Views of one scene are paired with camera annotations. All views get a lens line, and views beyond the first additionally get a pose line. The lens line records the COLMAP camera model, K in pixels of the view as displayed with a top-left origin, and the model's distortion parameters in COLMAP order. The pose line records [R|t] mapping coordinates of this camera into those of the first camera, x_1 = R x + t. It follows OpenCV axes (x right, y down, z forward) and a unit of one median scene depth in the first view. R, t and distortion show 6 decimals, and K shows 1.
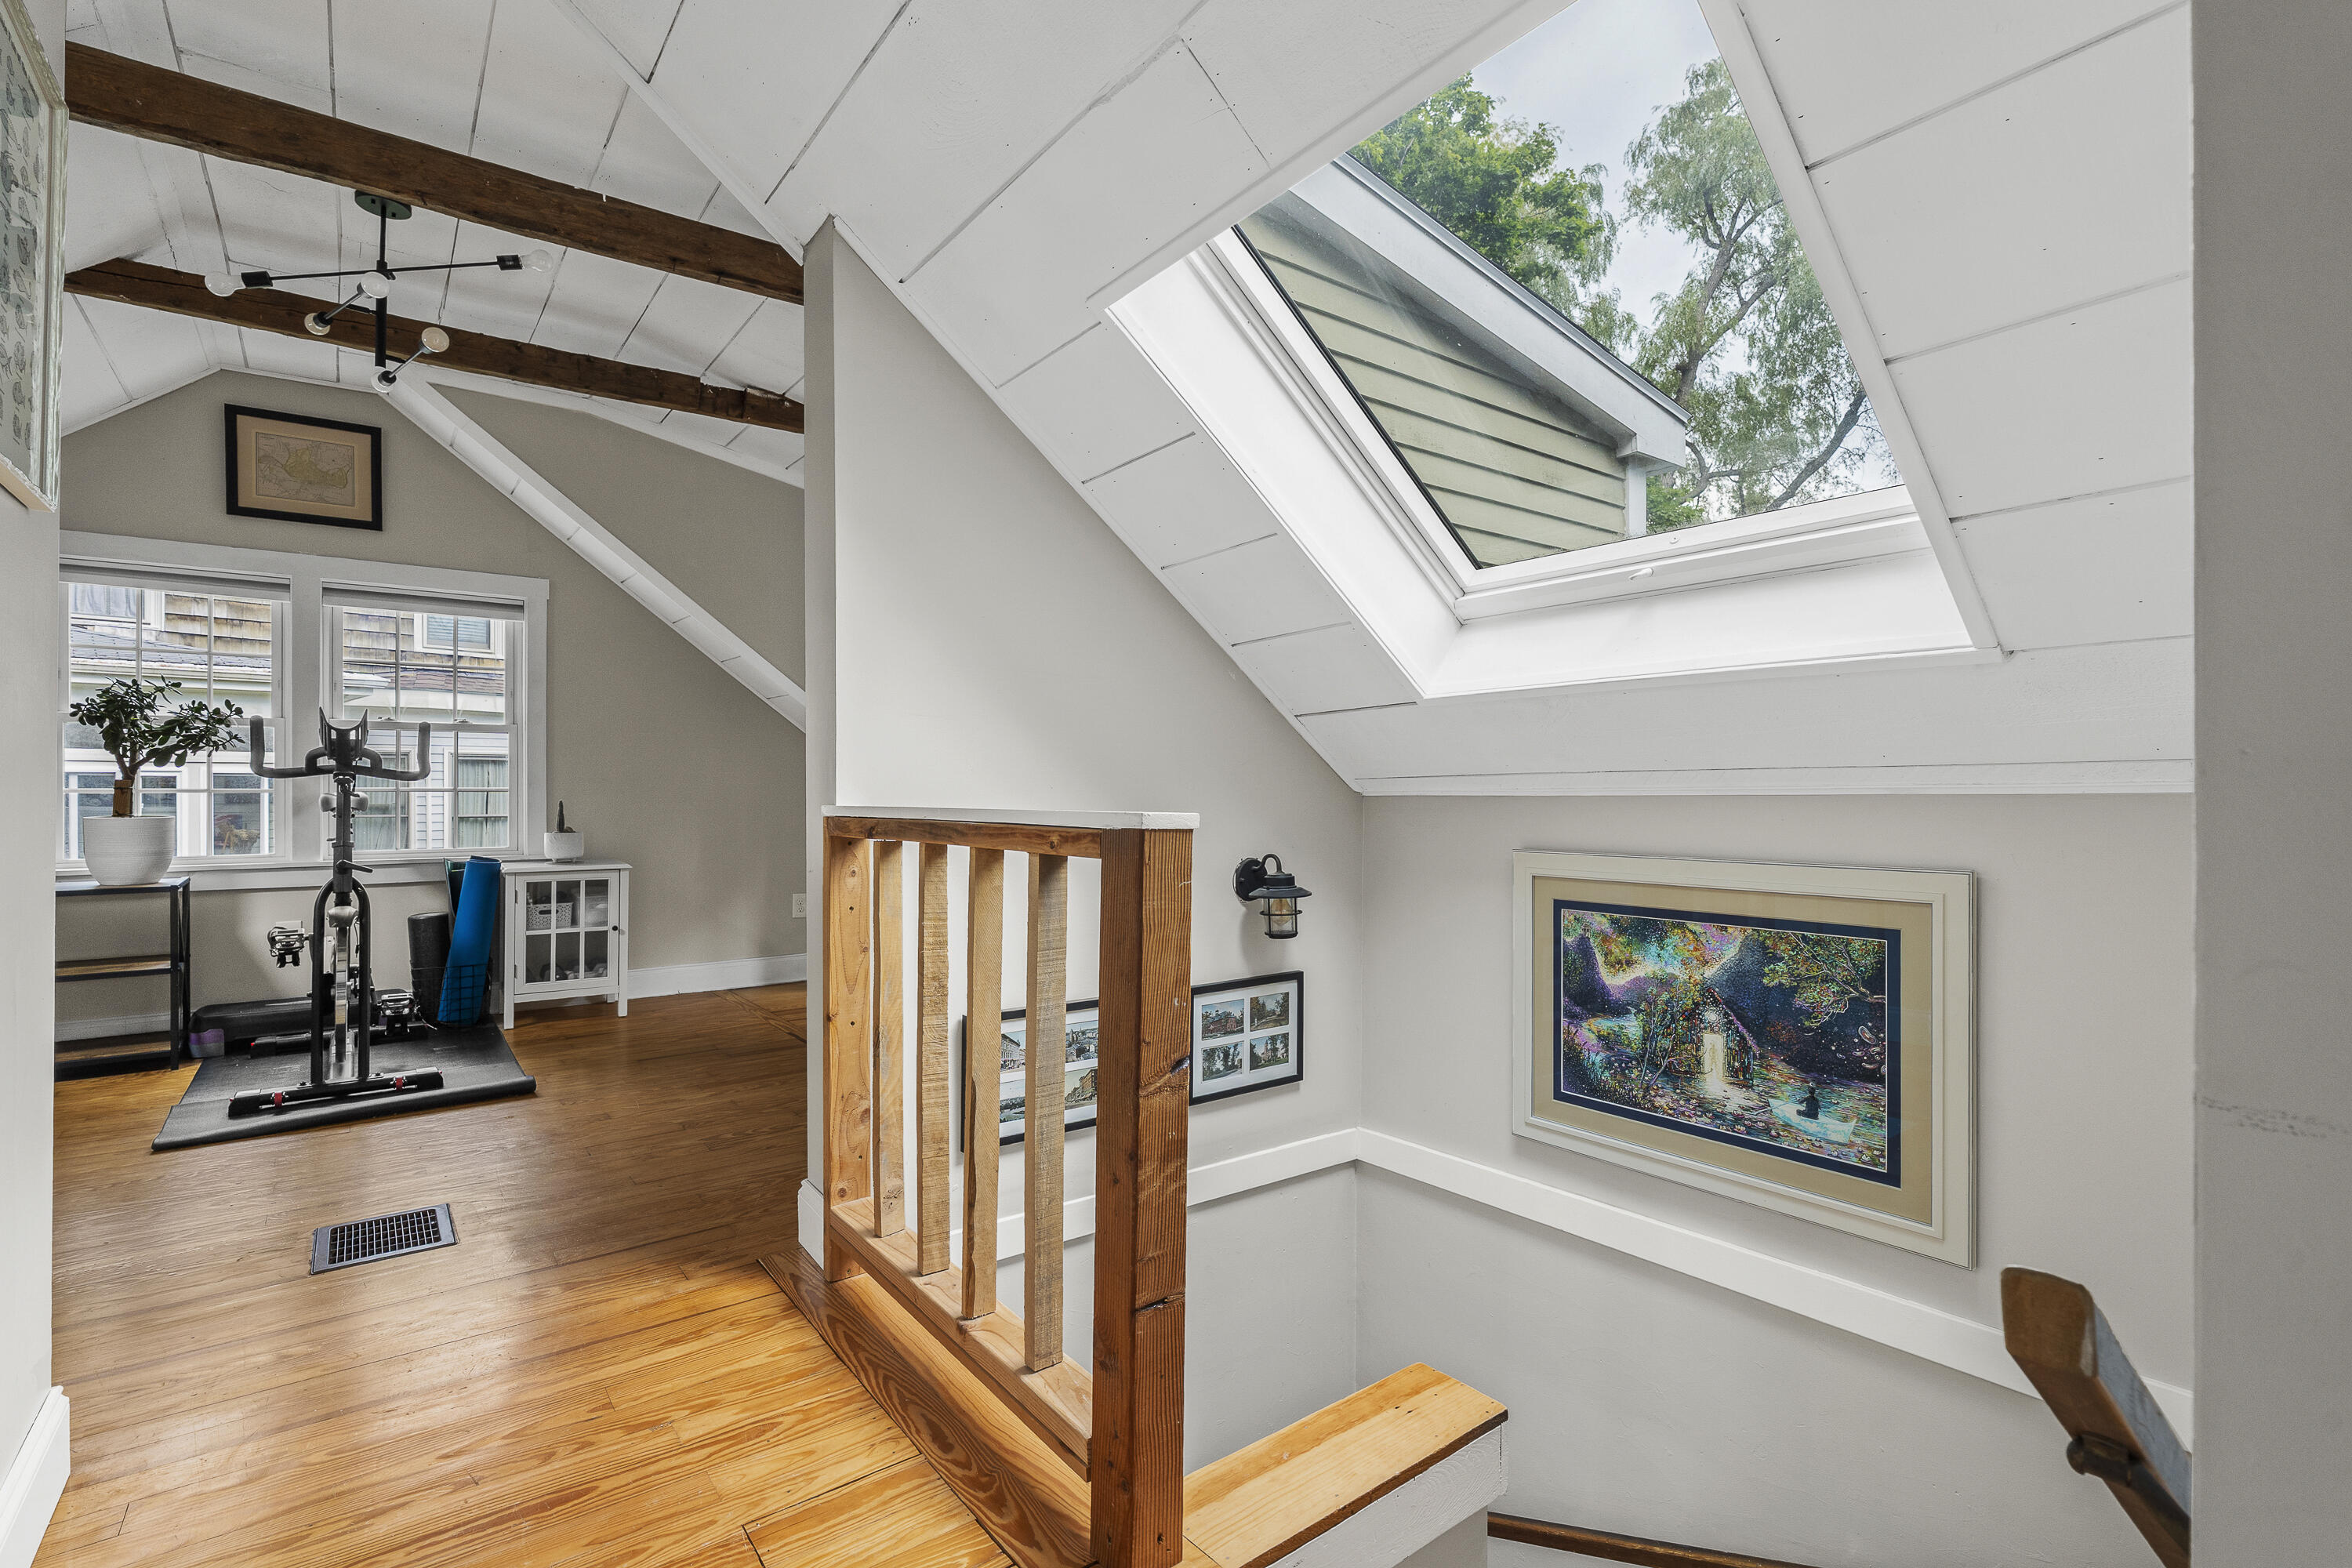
lens RADIAL K [[1073.2, 0, 1171.3], [0, 1073.2, 796.2], [0, 0, 1]] dist [-0.009884, 0.002285]
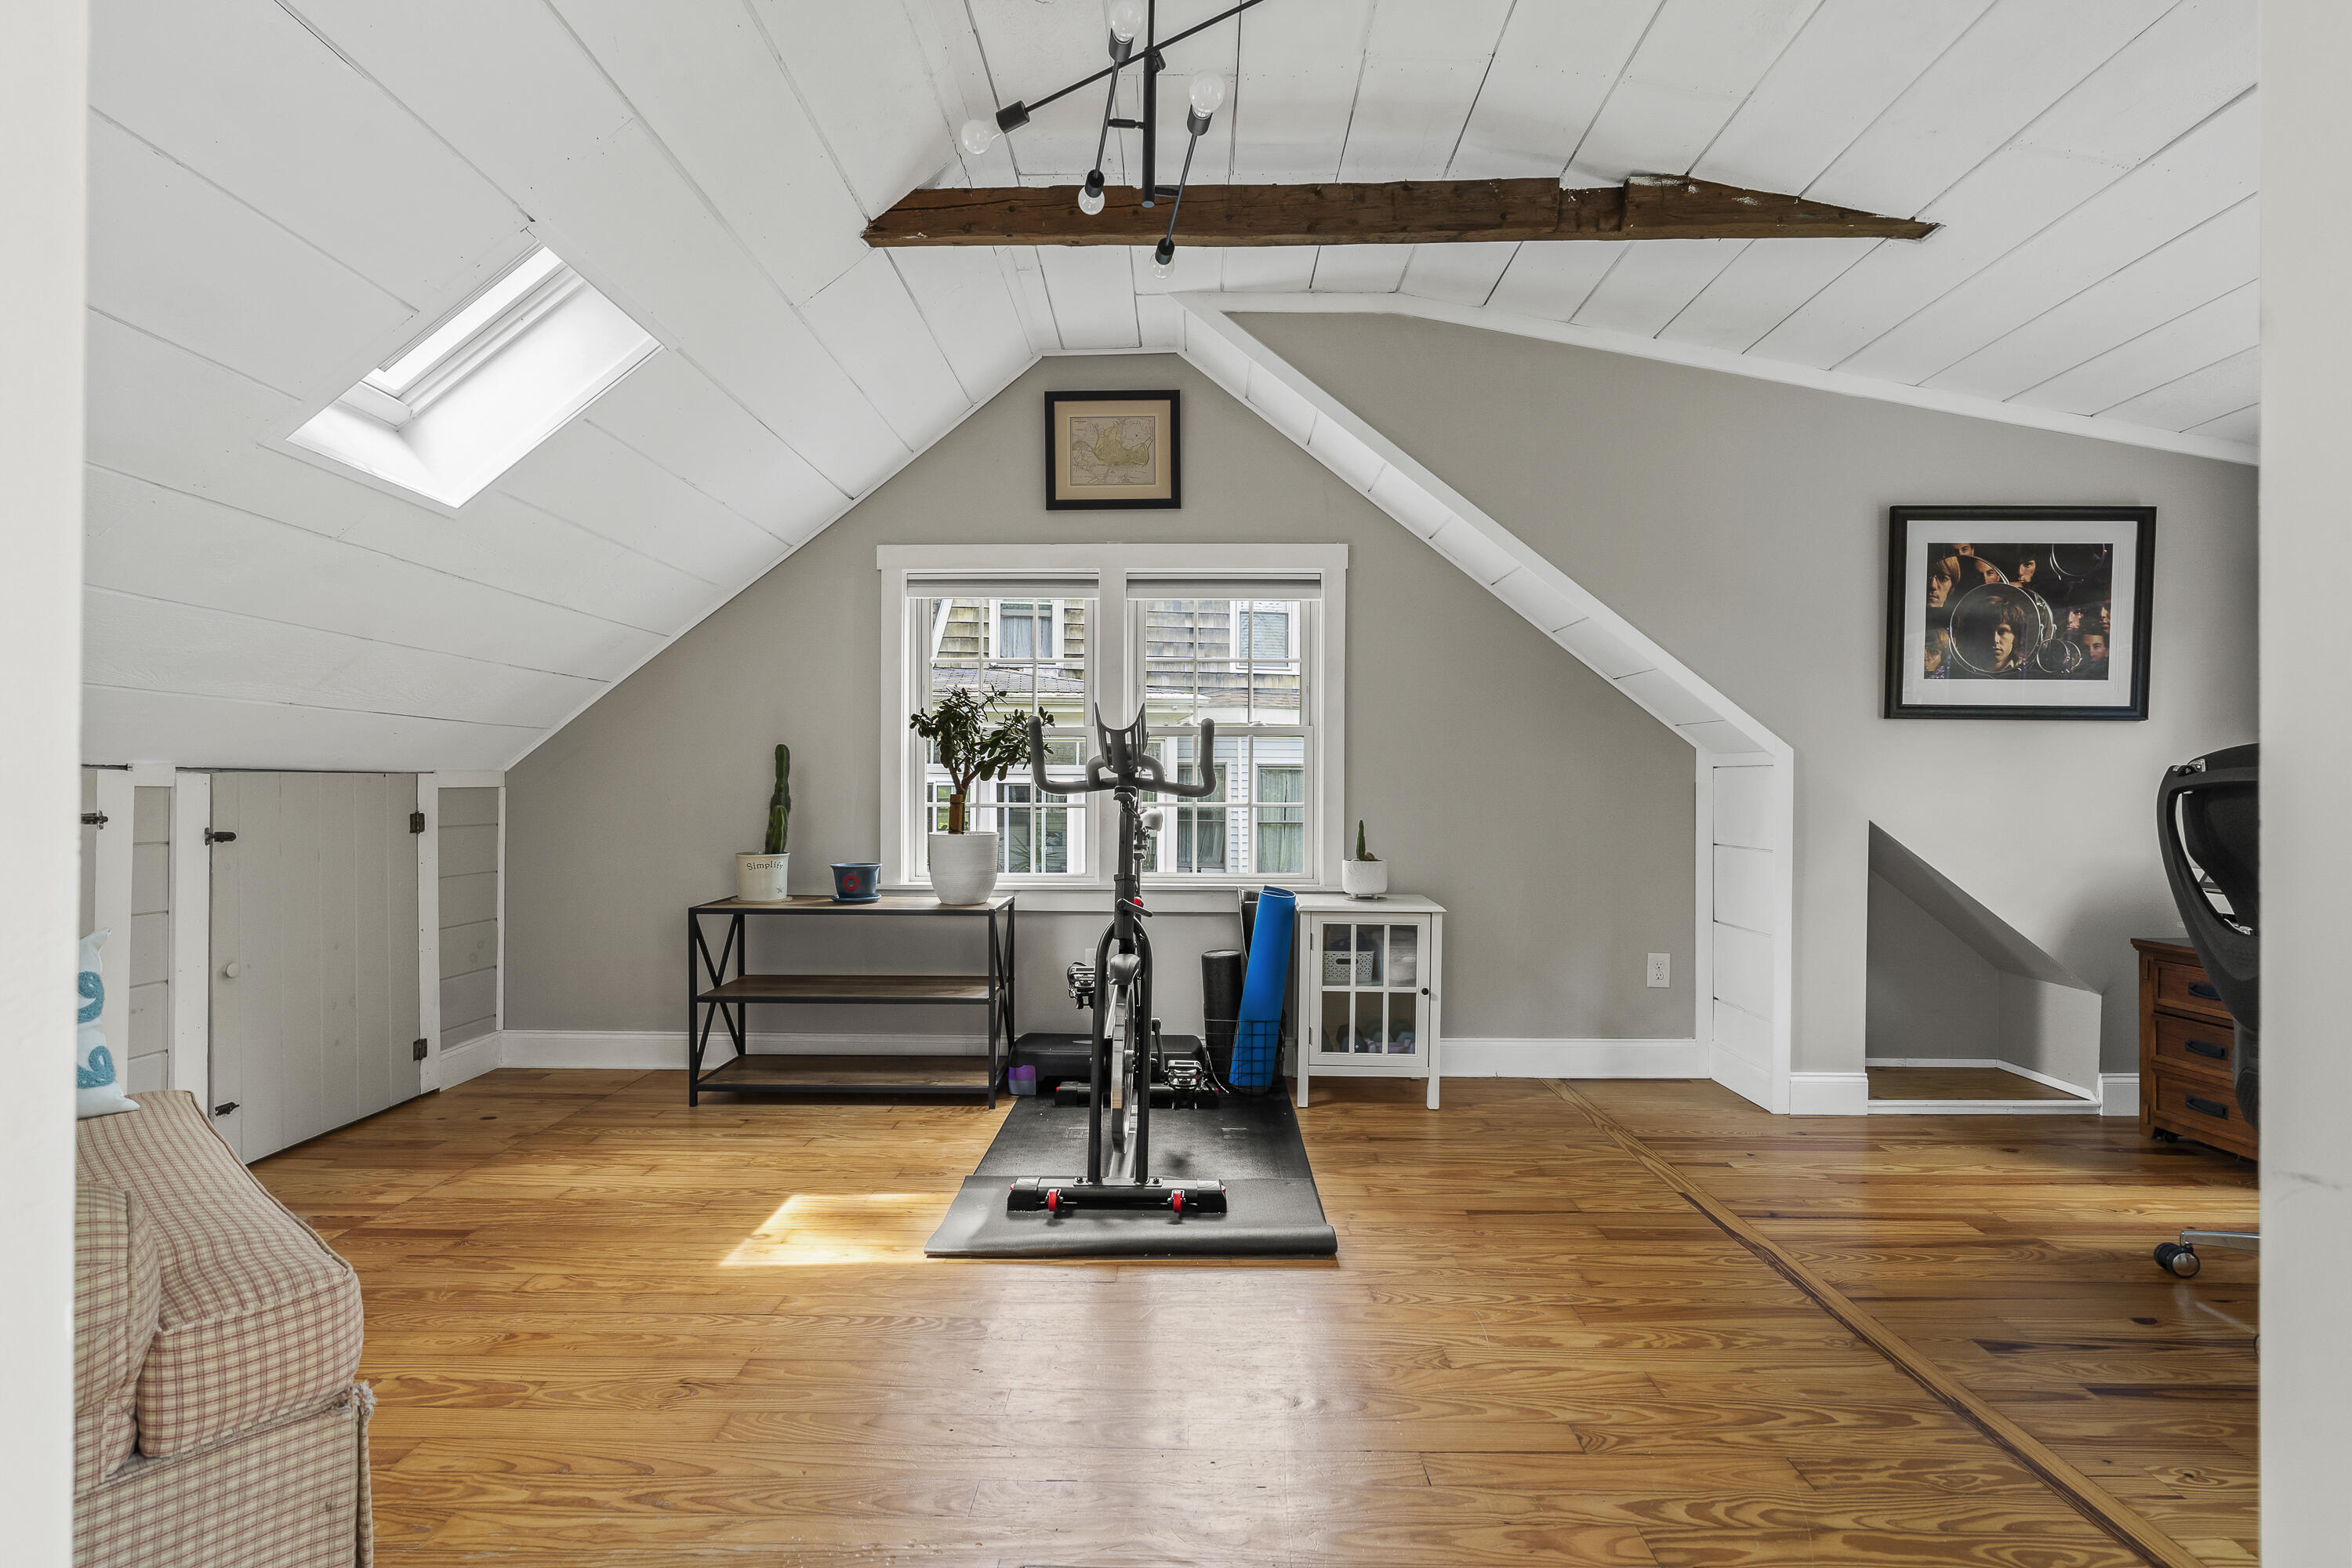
lens RADIAL K [[1073.2, 0, 1196.2], [0, 1073.2, 788.3], [0, 0, 1]] dist [-0.009884, 0.002285]
pose [[0.794419, -0.001956, -0.607367, -0.250324], [-0.005558, 0.999930, -0.010490, -0.013172], [0.607345, 0.011709, 0.794352, 0.399109]]
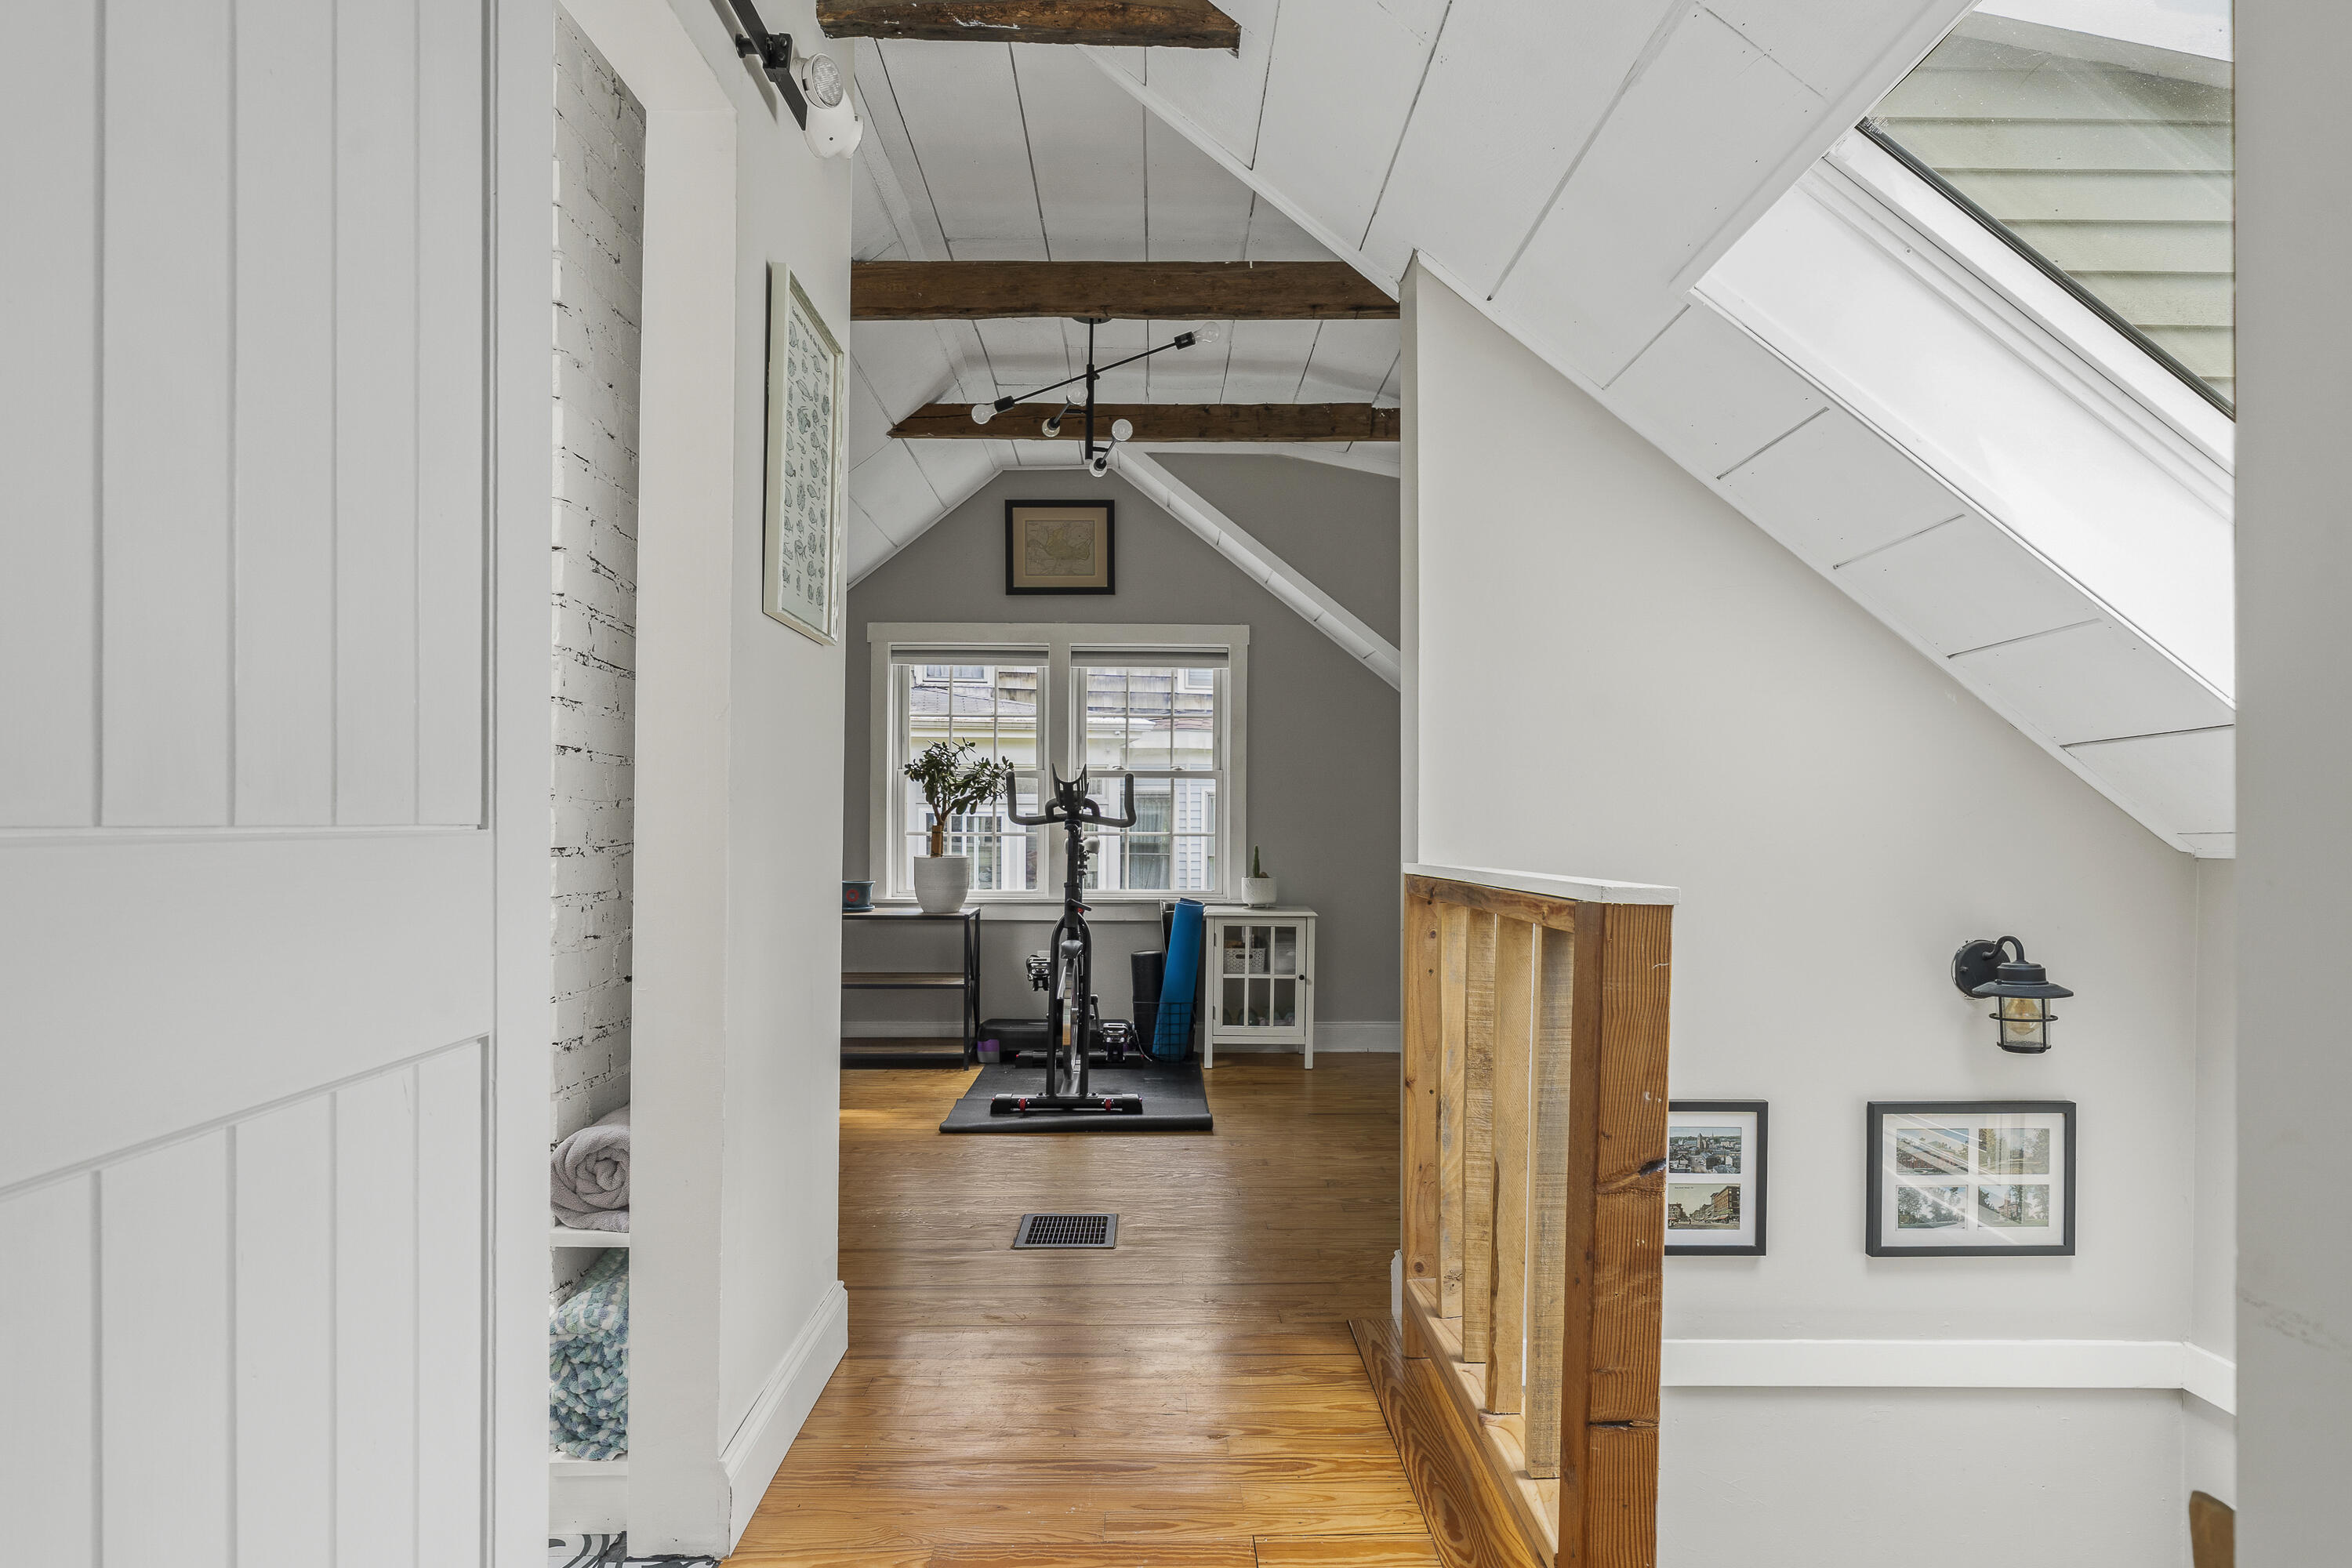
lens RADIAL K [[1312.9, 0, 1174.7], [0, 1312.9, 831.3], [0, 0, 1]] dist [-0.017011, 0.003236]
pose [[0.807043, 0.005160, -0.590470, 0.121226], [-0.007273, 0.999973, -0.001202, -0.009742], [0.590448, 0.005264, 0.807059, -0.044814]]
